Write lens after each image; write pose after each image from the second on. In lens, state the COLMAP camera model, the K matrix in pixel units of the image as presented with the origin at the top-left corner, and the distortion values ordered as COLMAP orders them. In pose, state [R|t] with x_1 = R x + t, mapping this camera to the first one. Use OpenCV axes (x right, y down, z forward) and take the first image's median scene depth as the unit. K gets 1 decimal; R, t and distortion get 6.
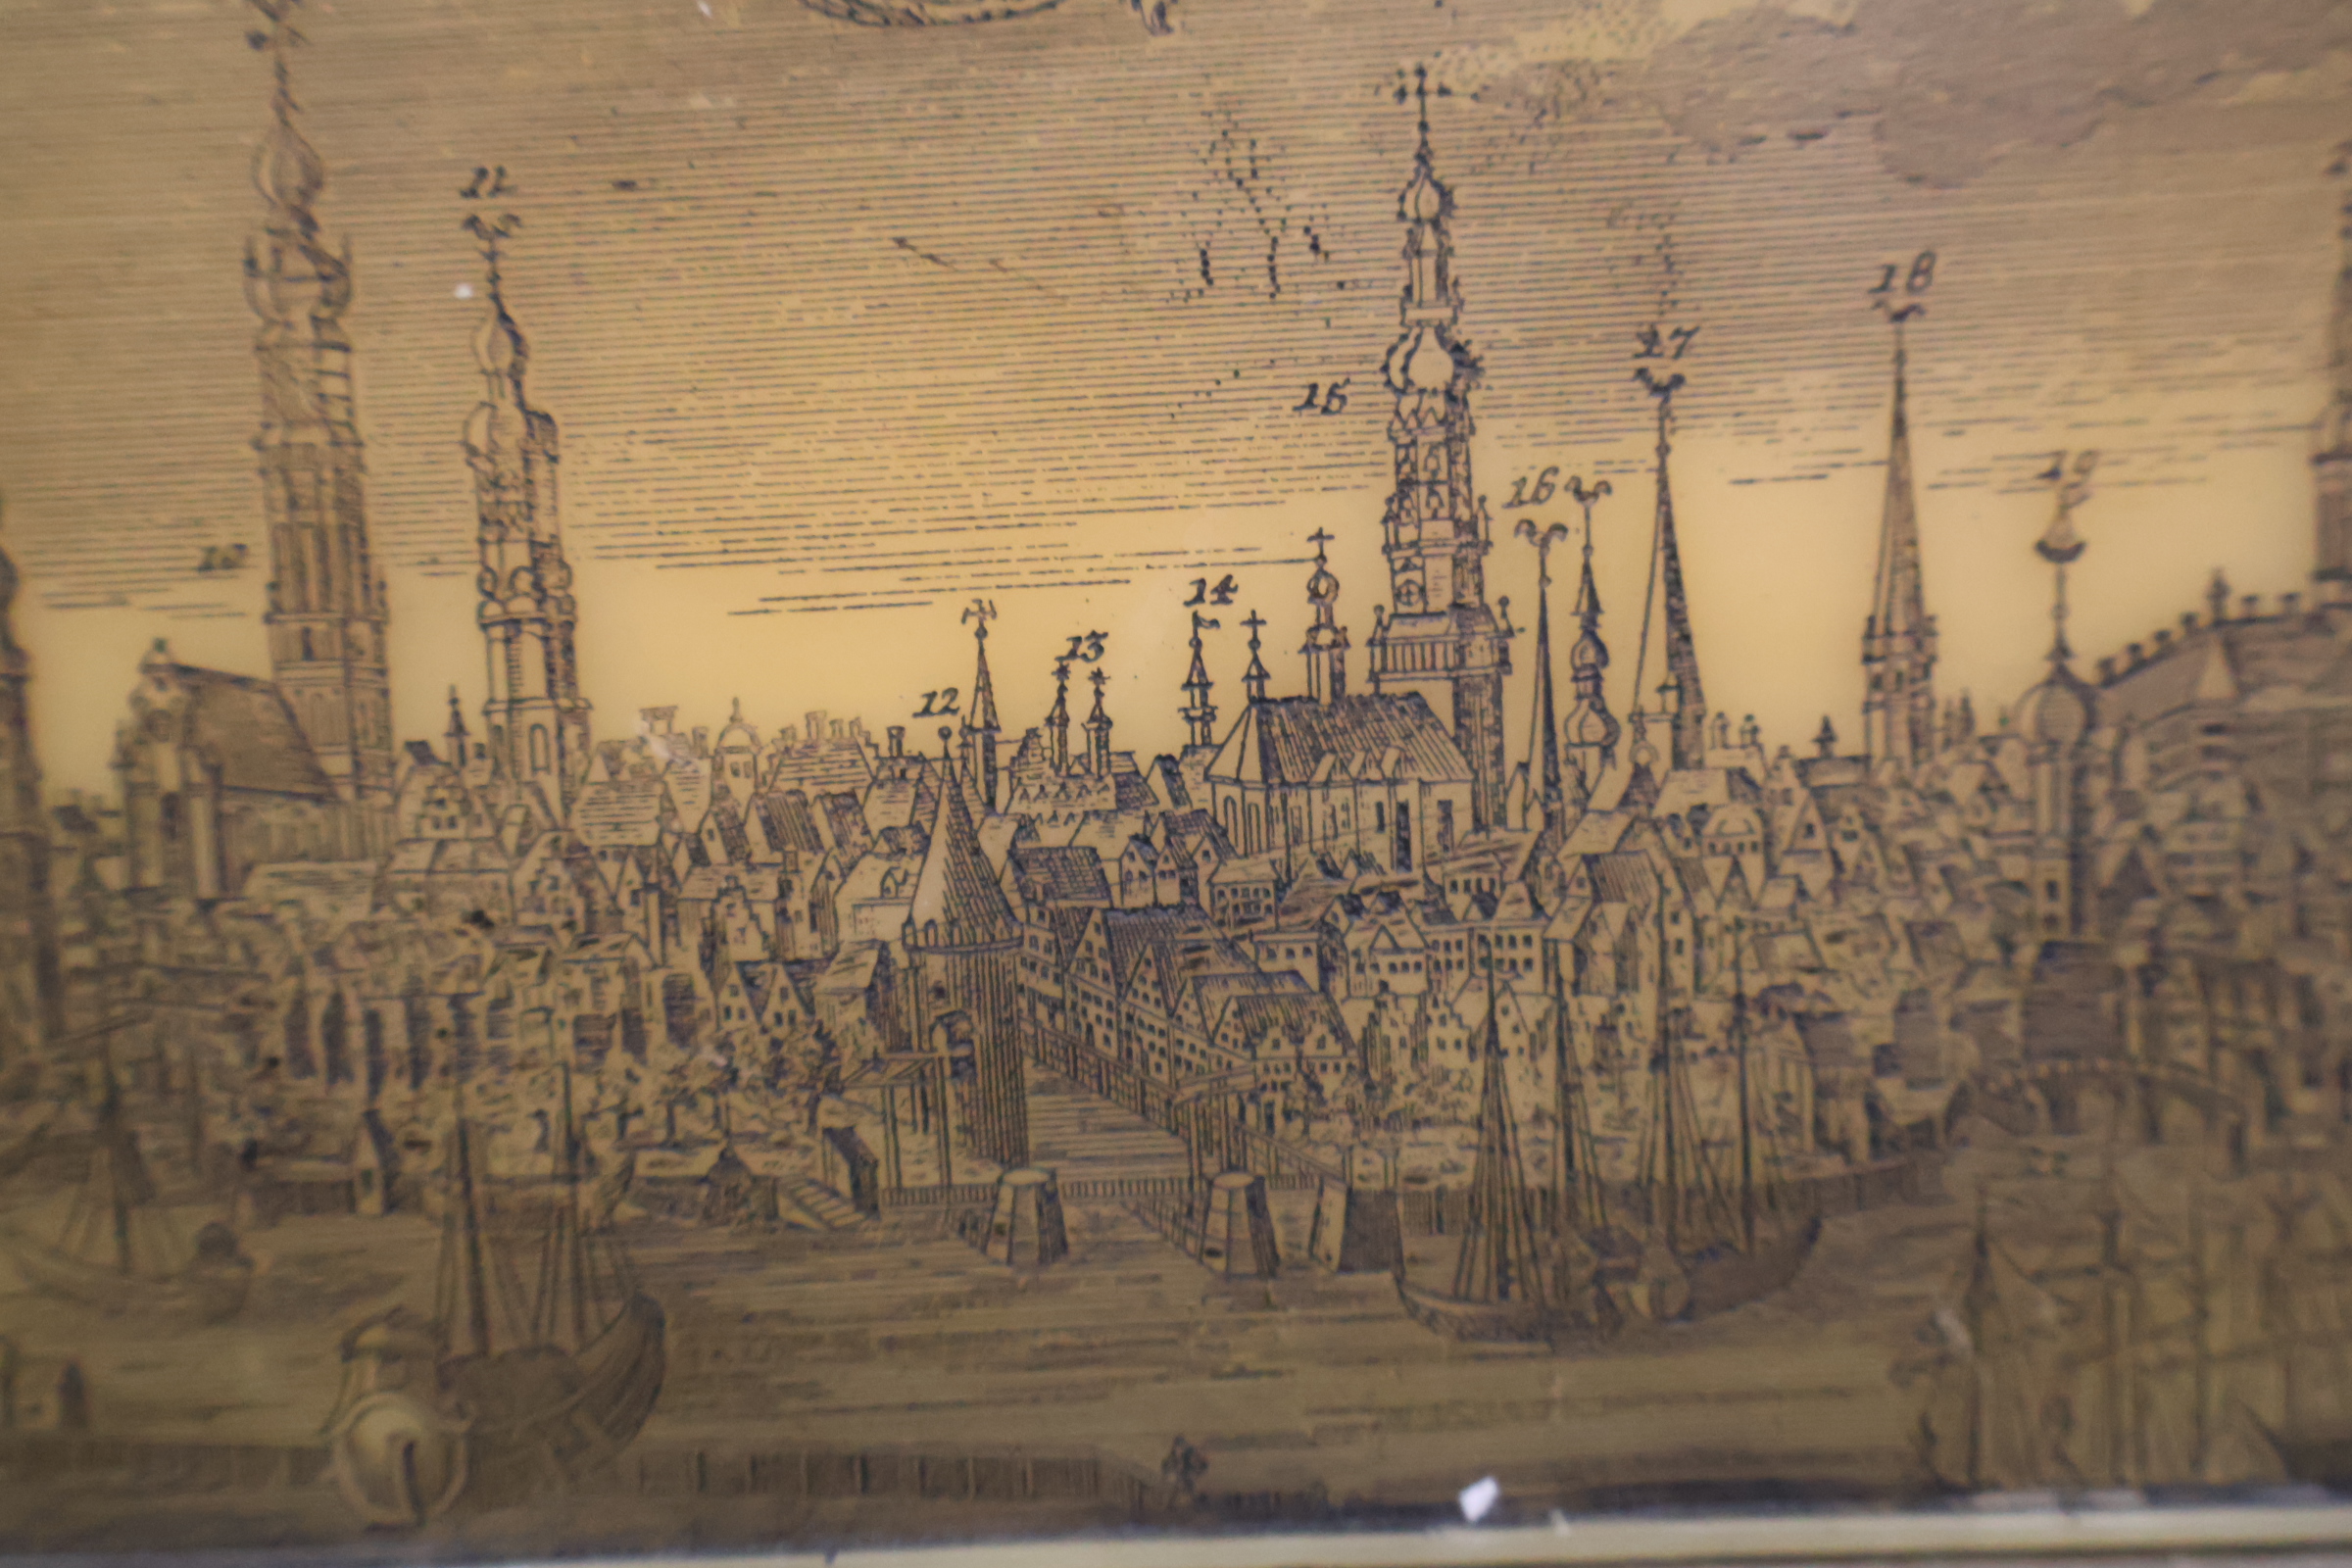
lens RADIAL K [[2324.6, 0, 1178.2], [0, 2324.6, 806.8], [0, 0, 1]] dist [0.015259, 0.000000]
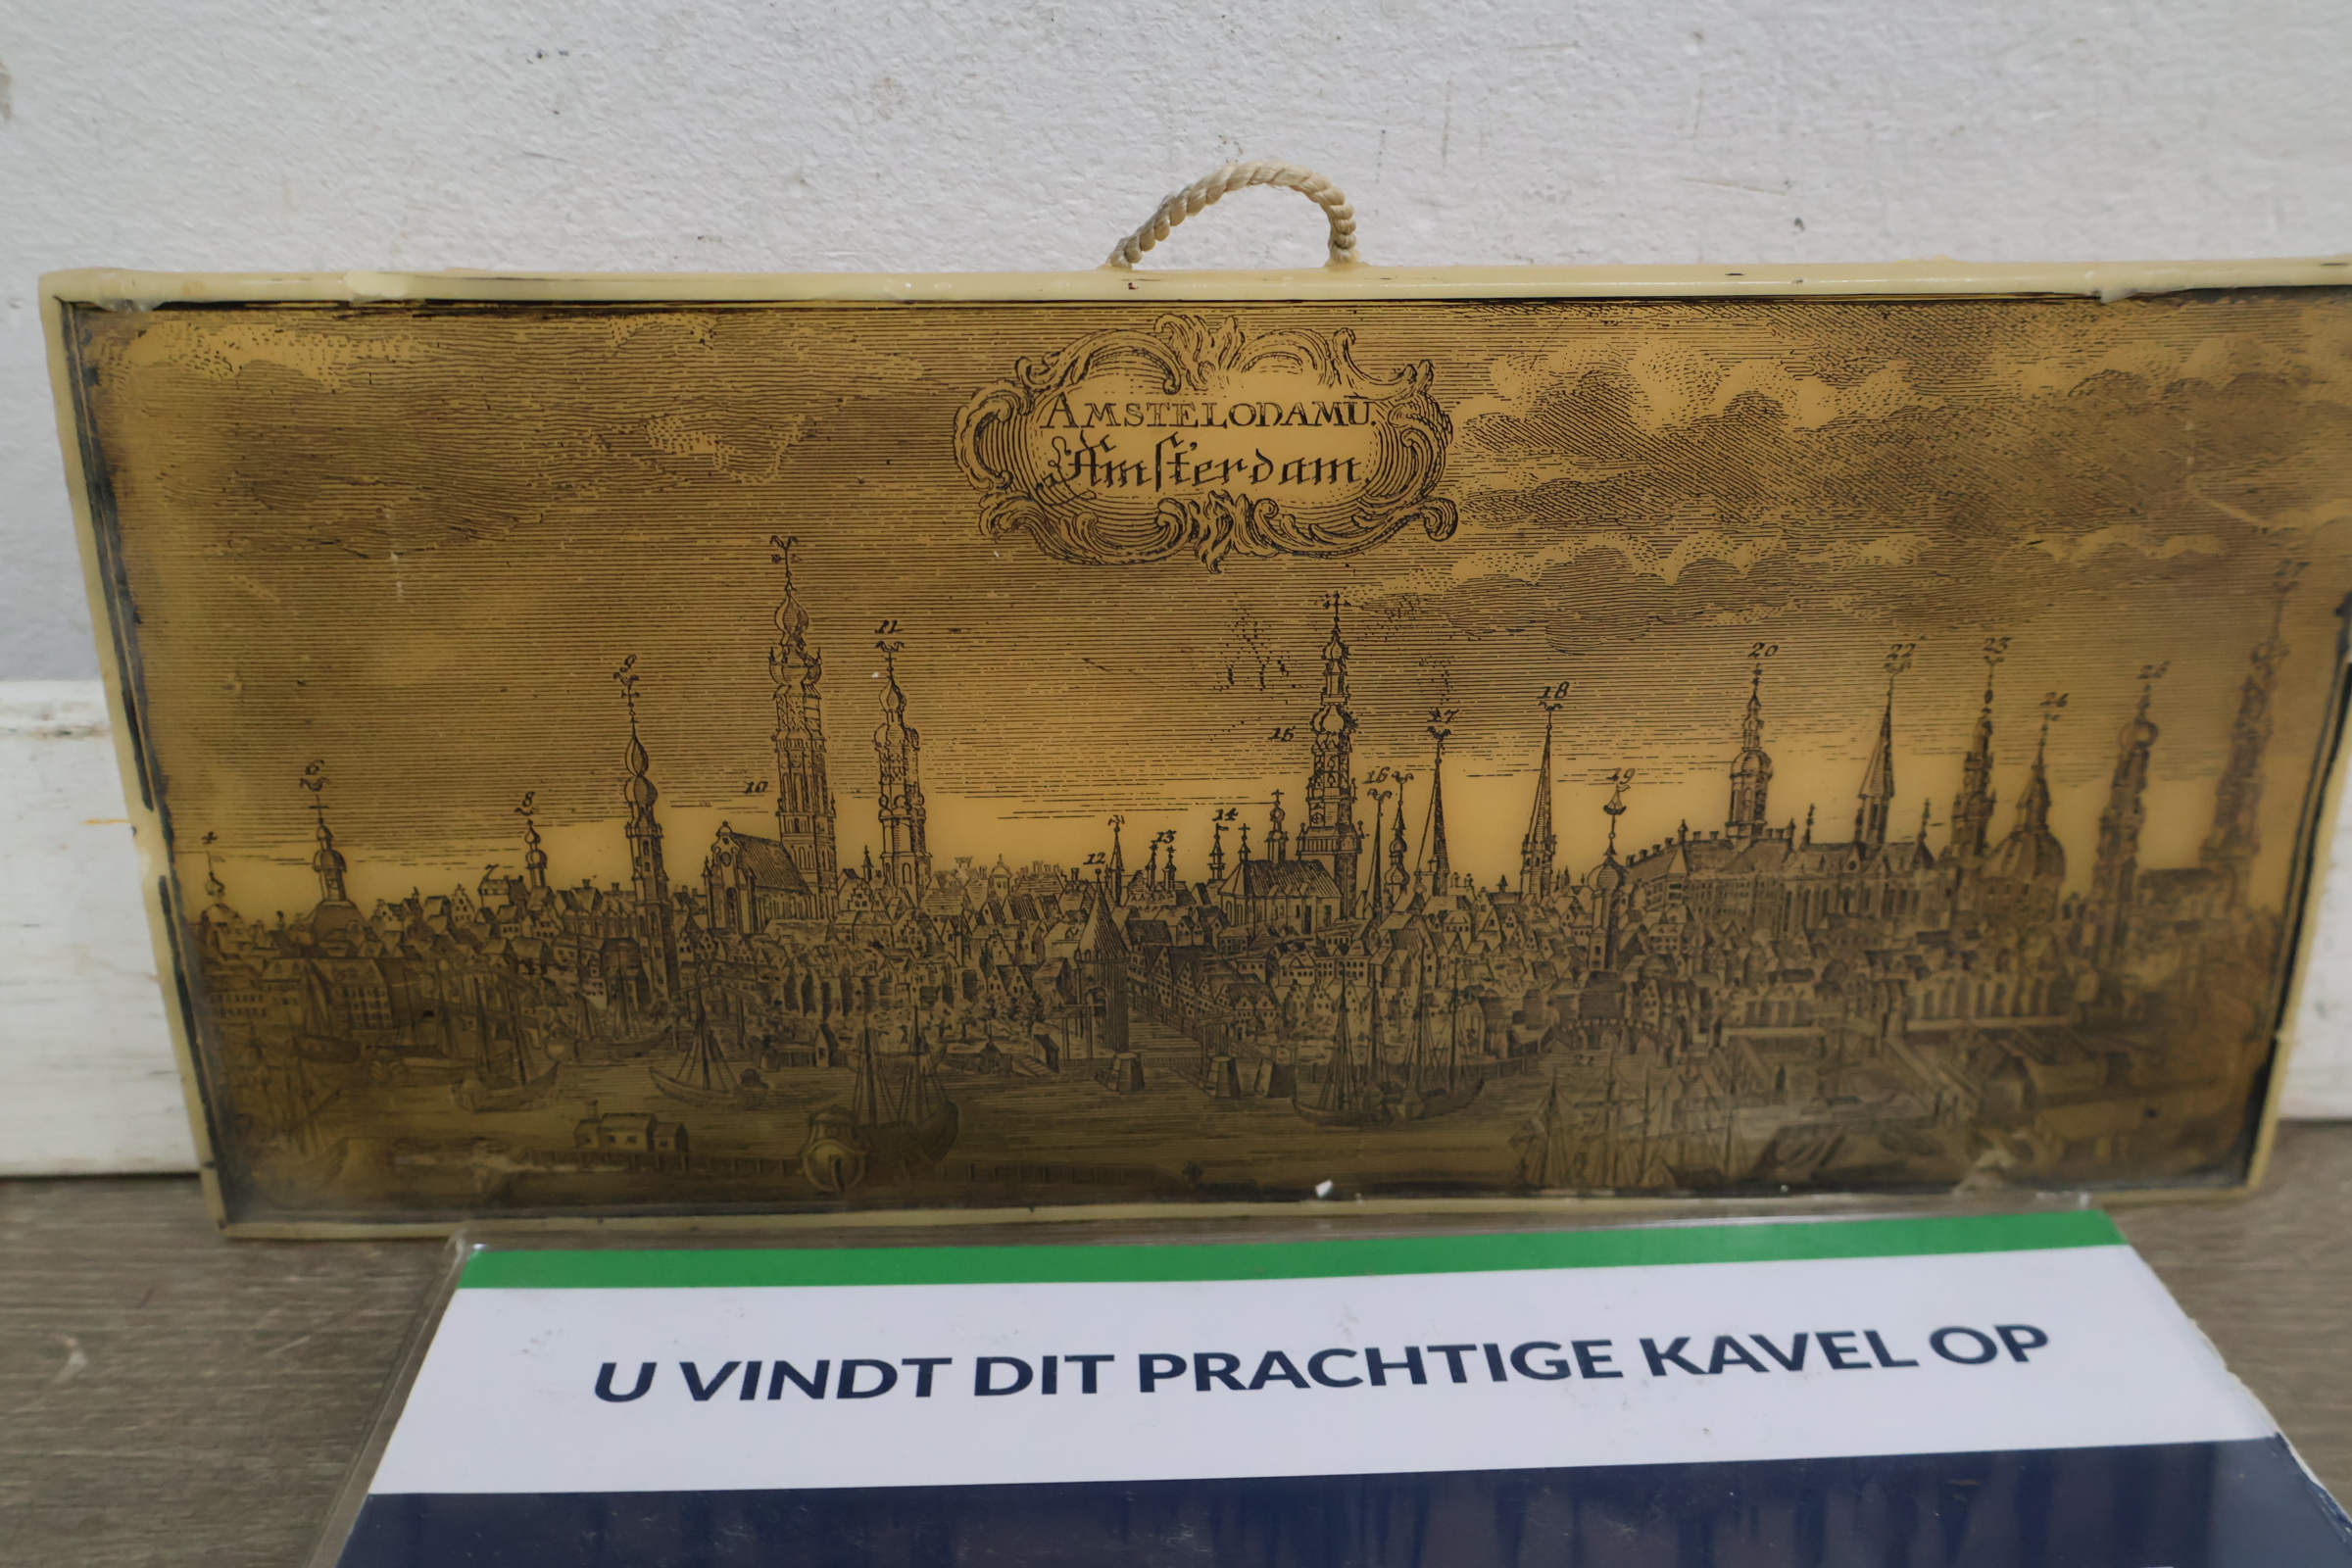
lens RADIAL K [[2324.6, 0, 1179.7], [0, 2324.6, 809.1], [0, 0, 1]] dist [0.015259, 0.000000]
pose [[0.997392, 0.017954, 0.069911, -0.176544], [-0.038954, 0.949299, 0.311952, -0.759927], [-0.060765, -0.313861, 0.947522, -1.019187]]
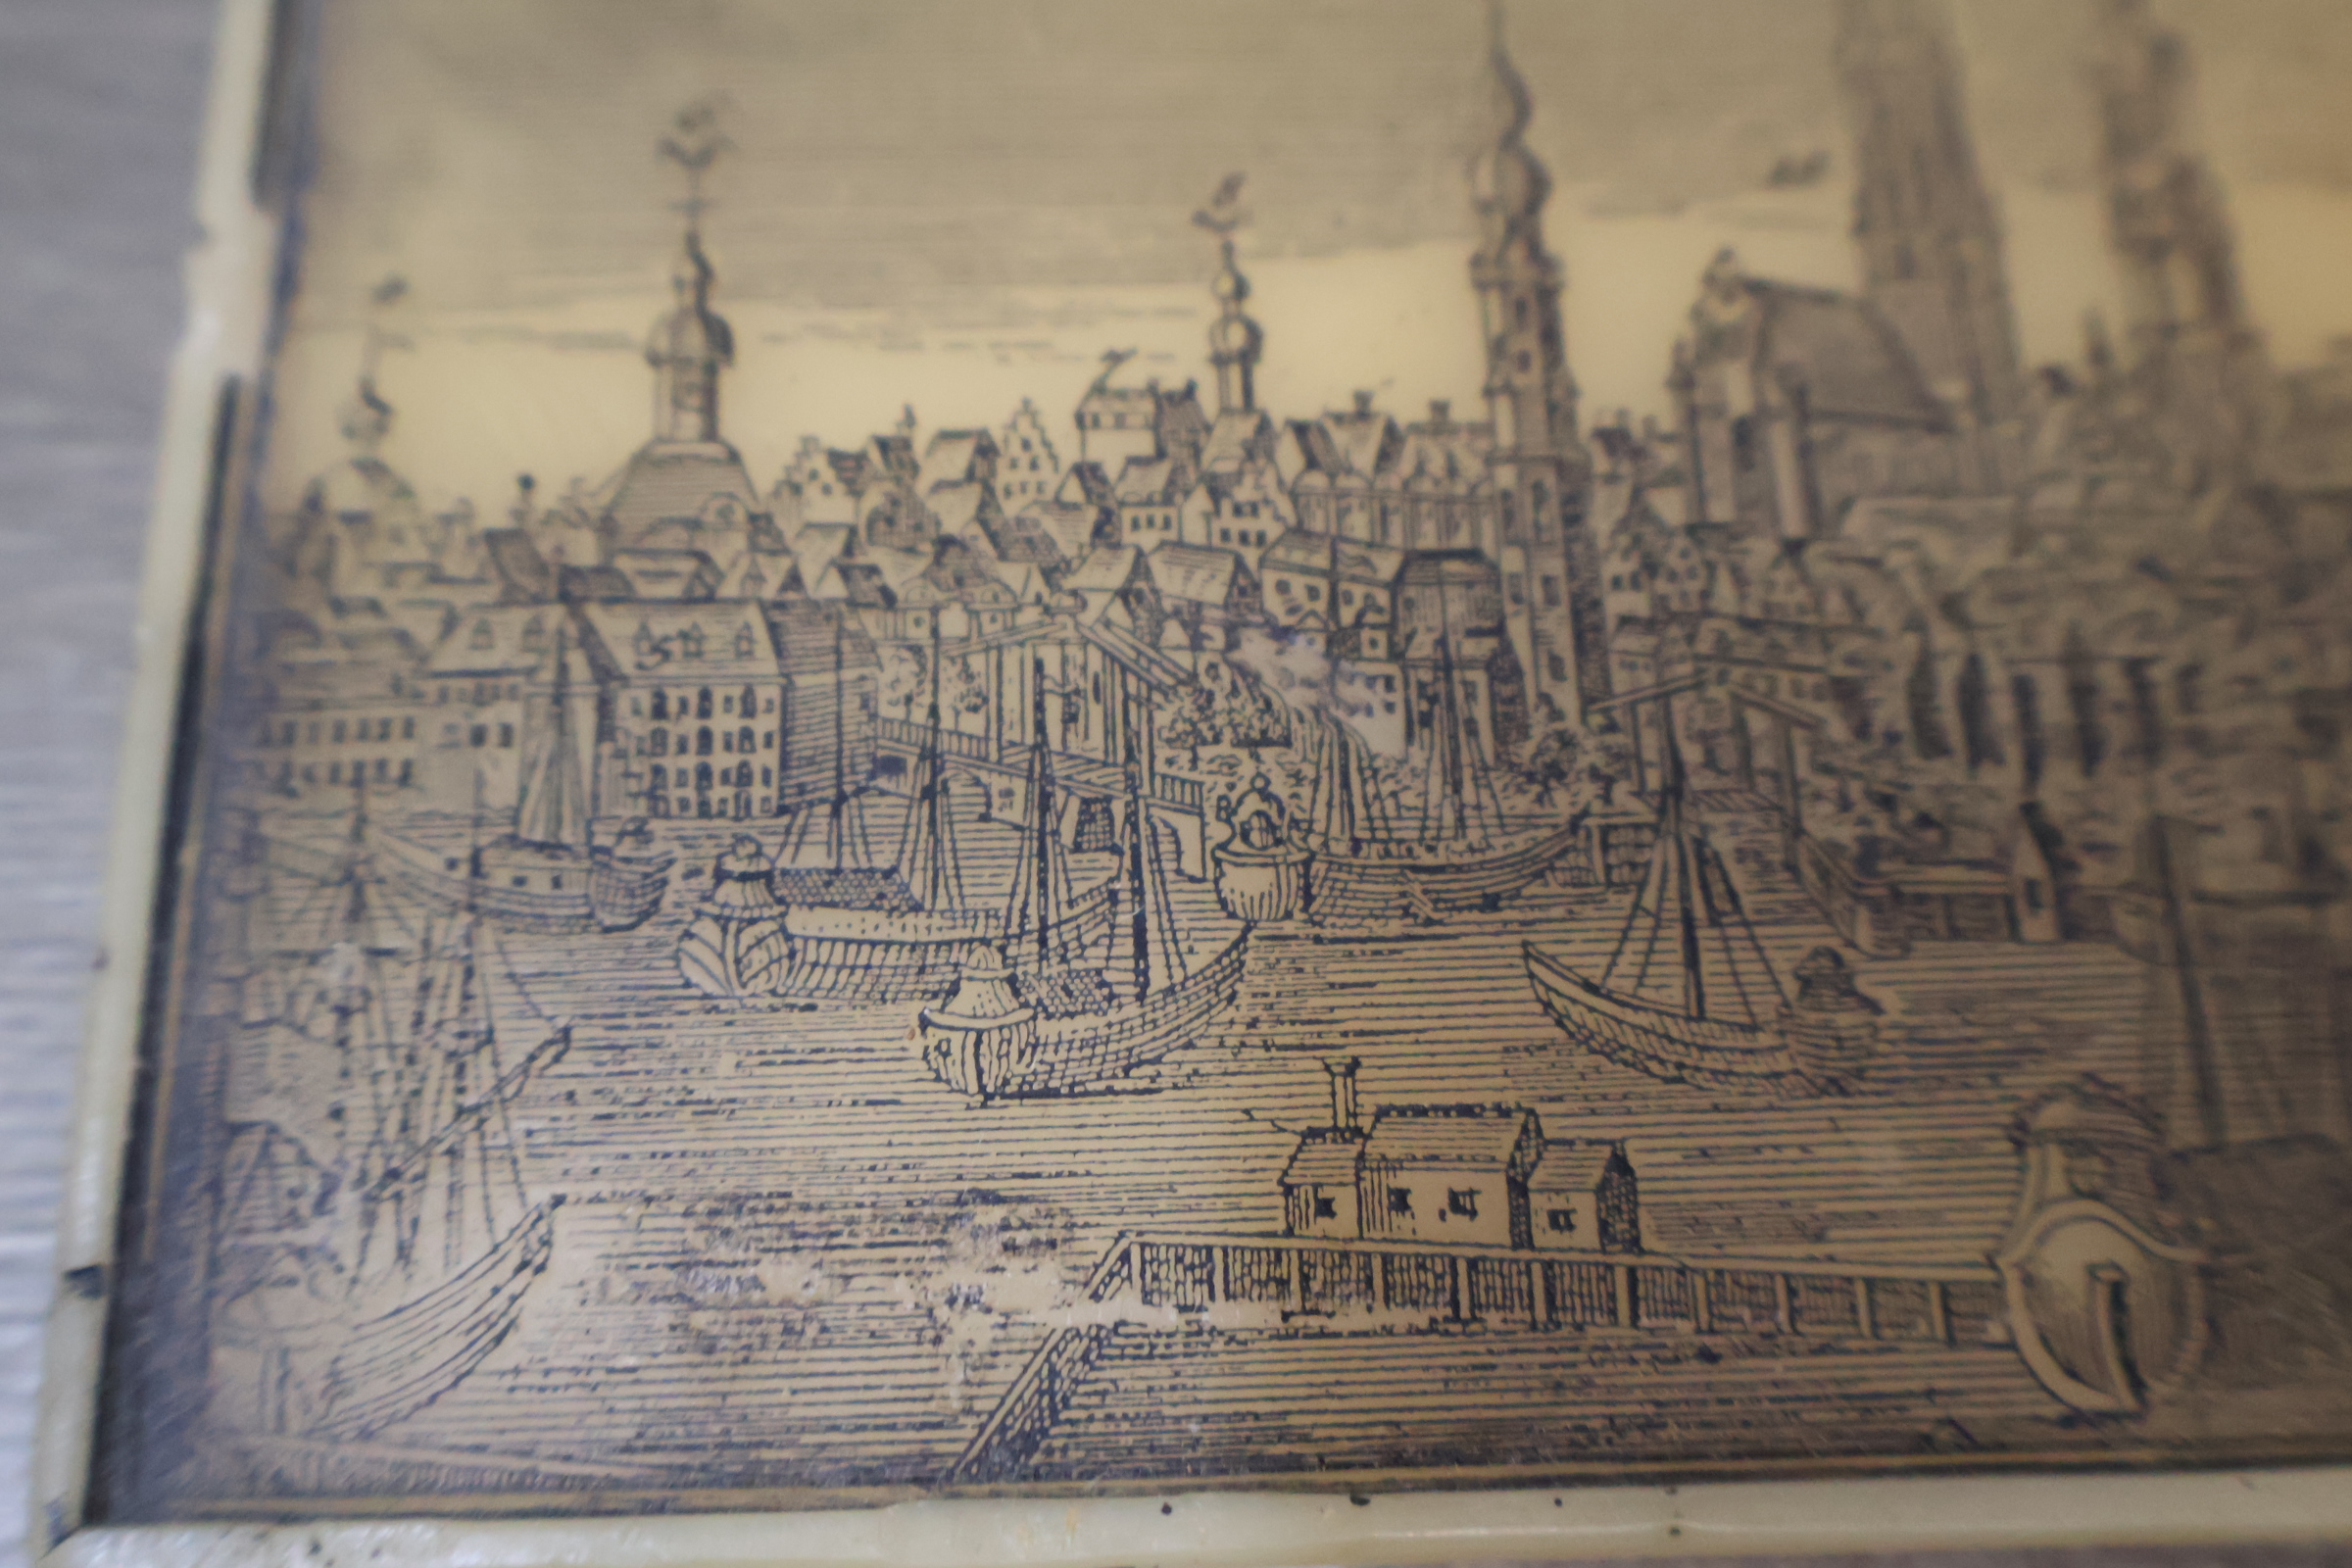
lens RADIAL K [[2324.6, 0, 1185.1], [0, 2324.6, 797.5], [0, 0, 1]] dist [0.015259, 0.000000]
pose [[0.998132, 0.037146, 0.048511, -0.664034], [-0.012573, 0.901848, -0.431870, 0.460490], [-0.059792, 0.430453, 0.900630, 0.361877]]
